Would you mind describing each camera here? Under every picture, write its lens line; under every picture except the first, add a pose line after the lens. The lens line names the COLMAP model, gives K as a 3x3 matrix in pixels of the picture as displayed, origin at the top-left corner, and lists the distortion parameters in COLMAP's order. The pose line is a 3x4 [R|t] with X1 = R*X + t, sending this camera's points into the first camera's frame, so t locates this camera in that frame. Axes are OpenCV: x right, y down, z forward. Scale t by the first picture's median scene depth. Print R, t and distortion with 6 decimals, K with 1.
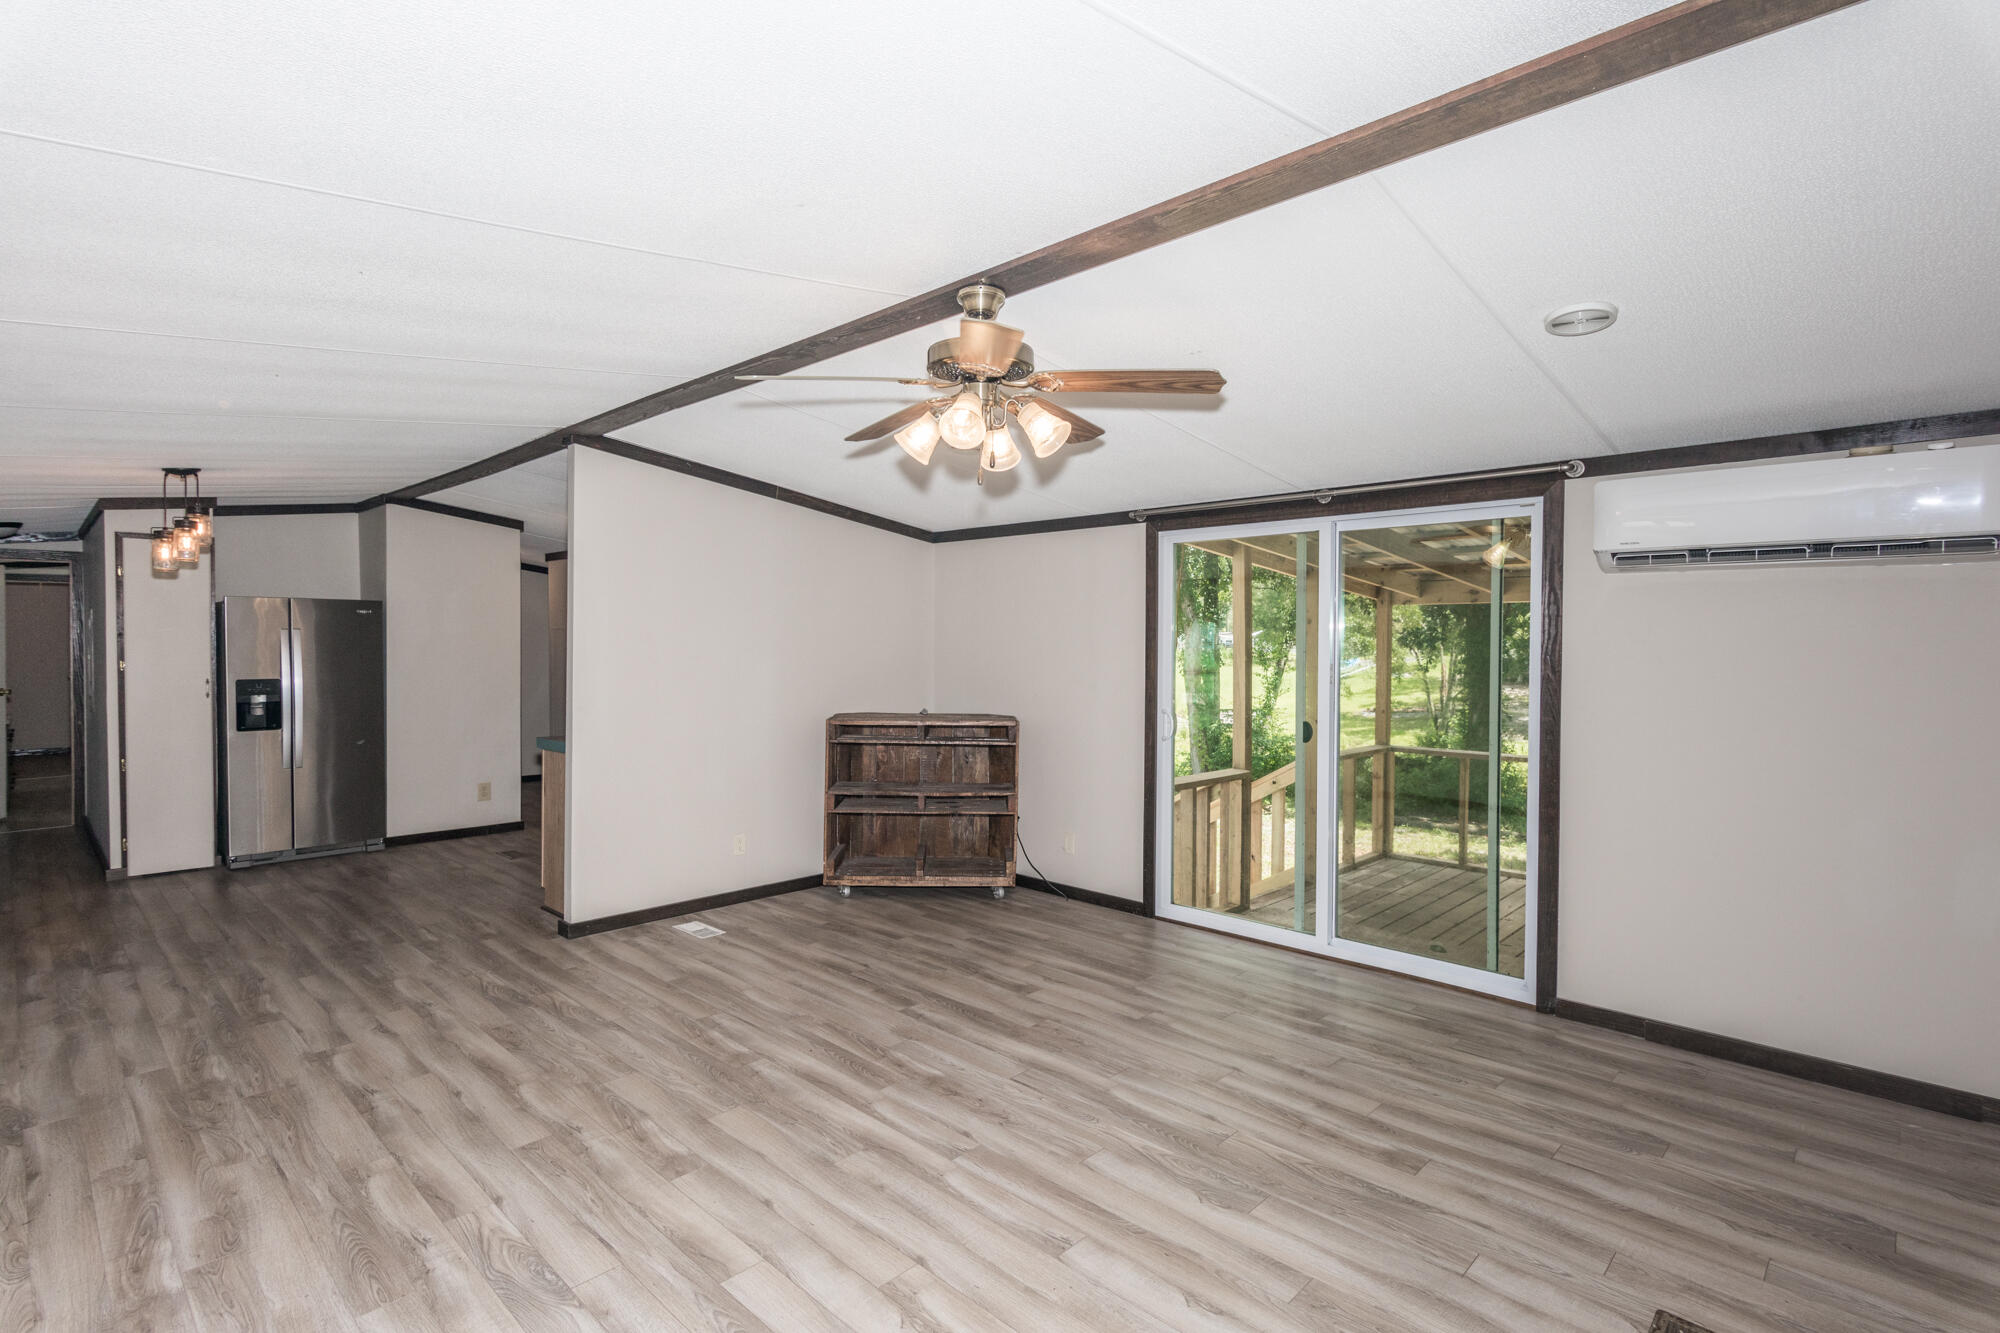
lens RADIAL K [[981.5, 0, 1000.0], [0, 981.5, 666.5], [0, 0, 1]] dist [-0.001672, -0.000002]
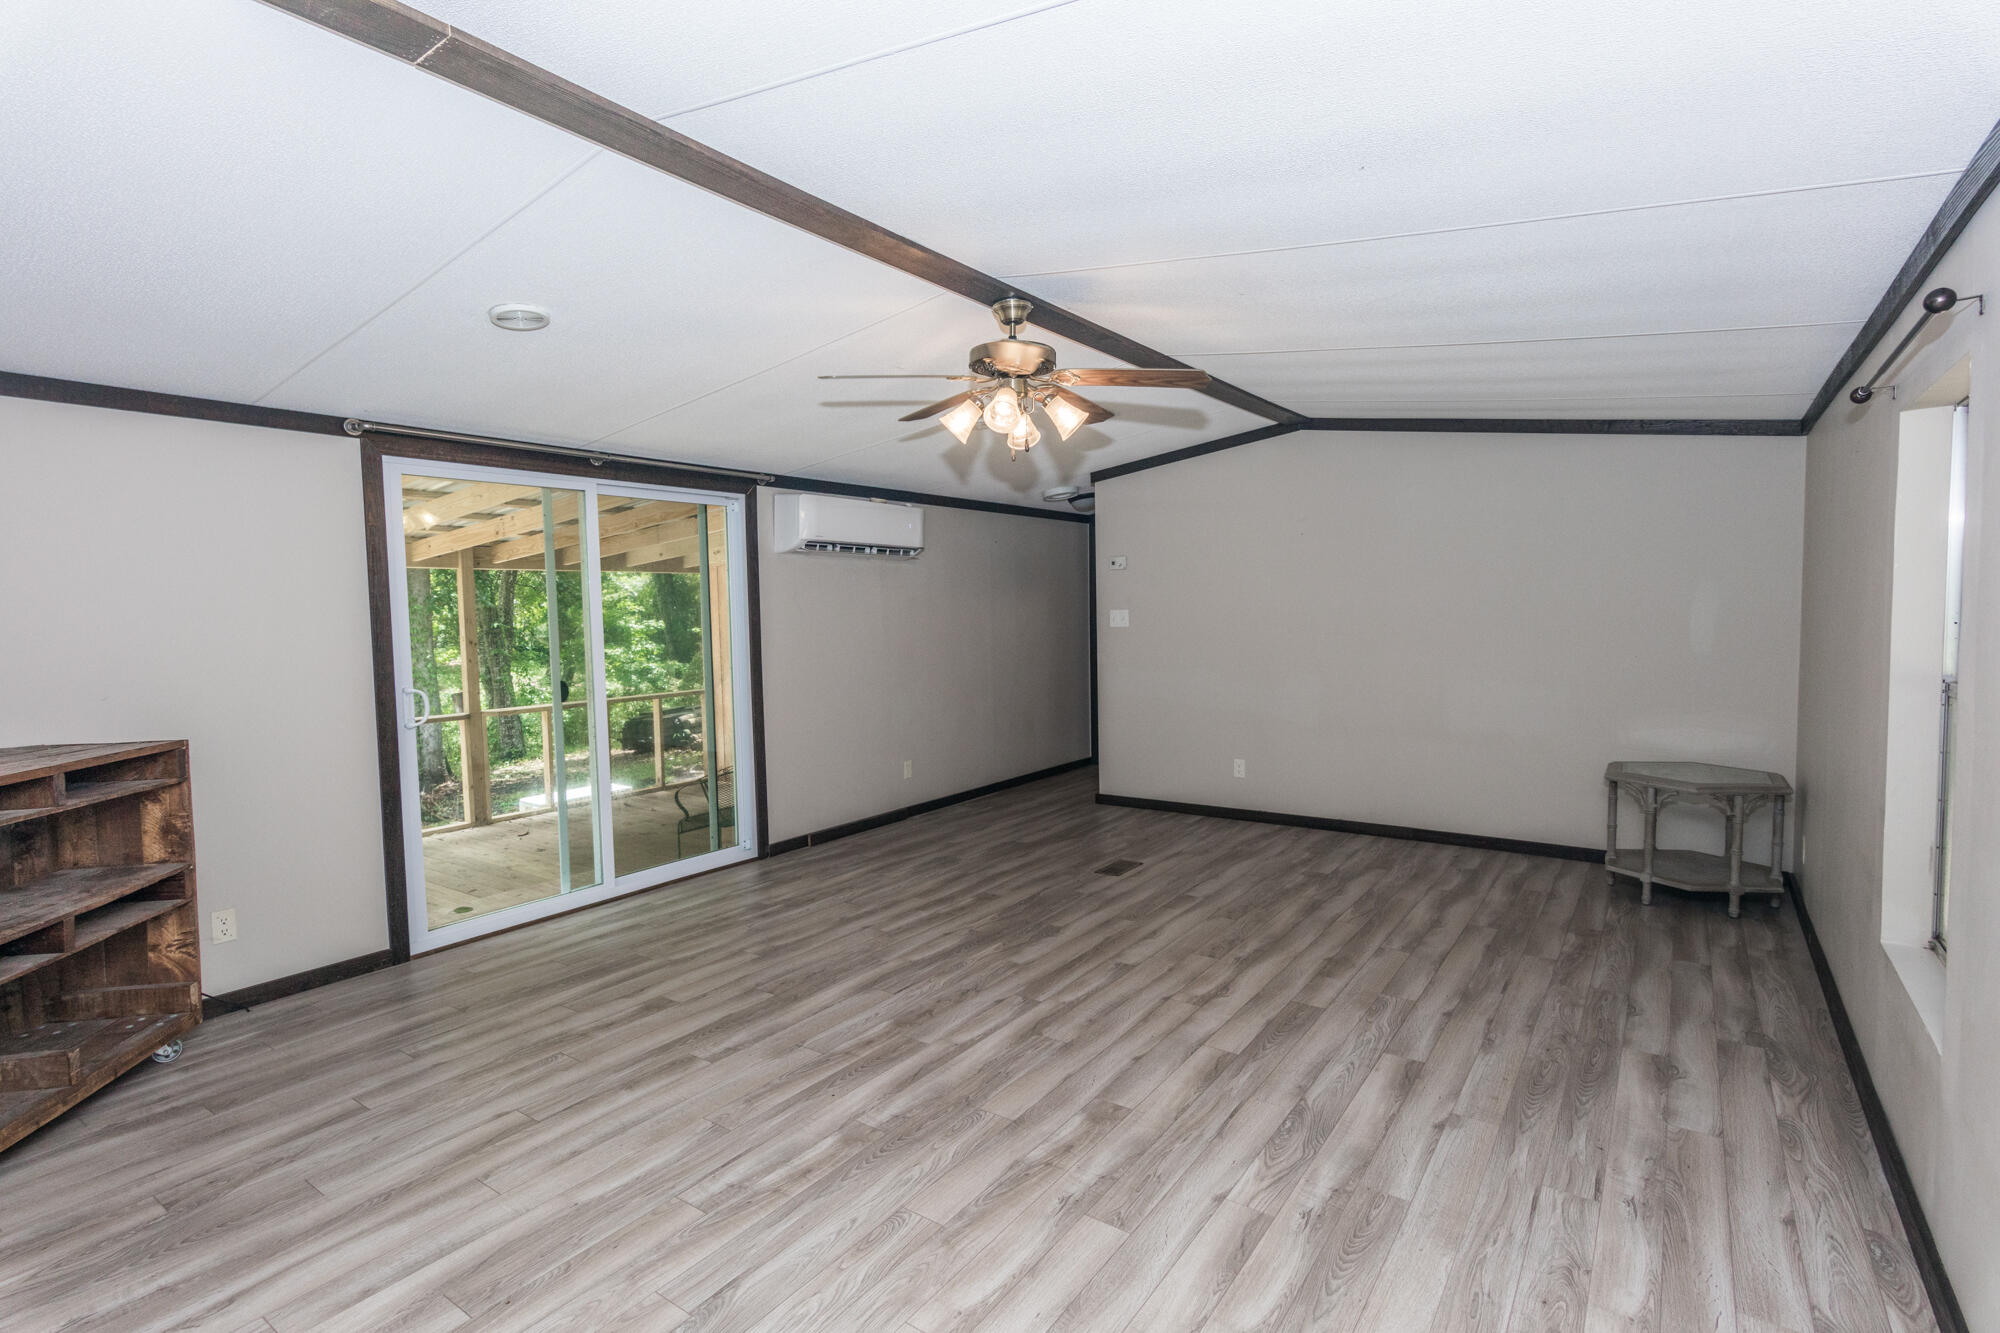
lens RADIAL K [[981.5, 0, 1000.0], [0, 981.5, 666.5], [0, 0, 1]] dist [-0.001672, -0.000002]
pose [[-0.167419, -0.060811, 0.984009, -1.134711], [0.041760, 0.996763, 0.068704, -0.012027], [-0.985001, 0.052594, -0.164338, 1.121781]]
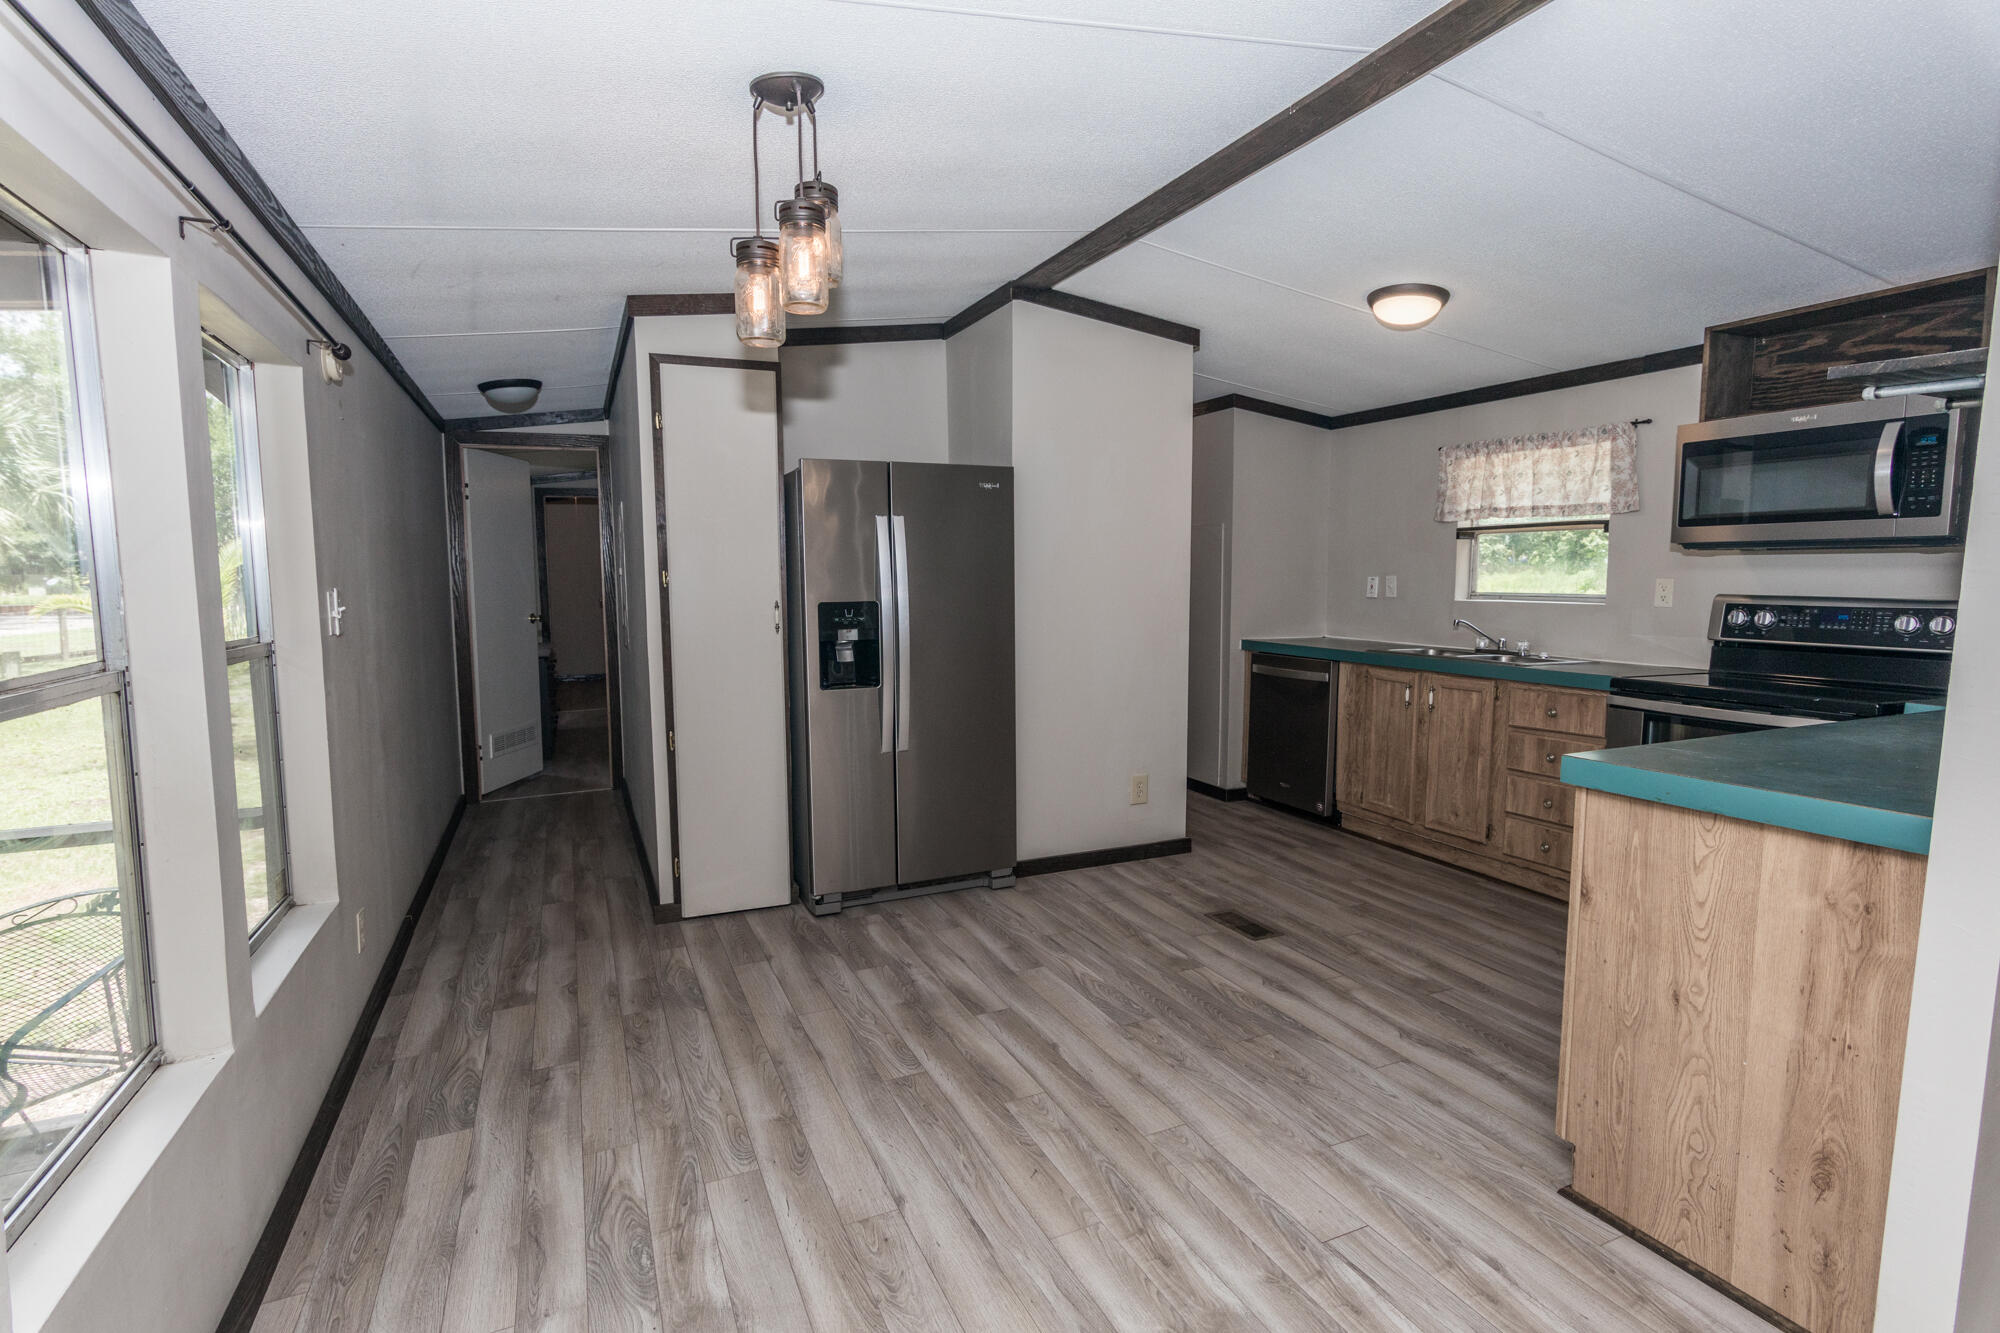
lens RADIAL K [[1010.9, 0, 994.7], [0, 1010.9, 674.8], [0, 0, 1]] dist [0.001241, 0.000147]
pose [[0.923801, 0.028262, -0.381828, -0.274158], [0.002791, 0.996748, 0.080528, 0.004997], [0.382862, -0.075458, 0.920718, 0.292308]]
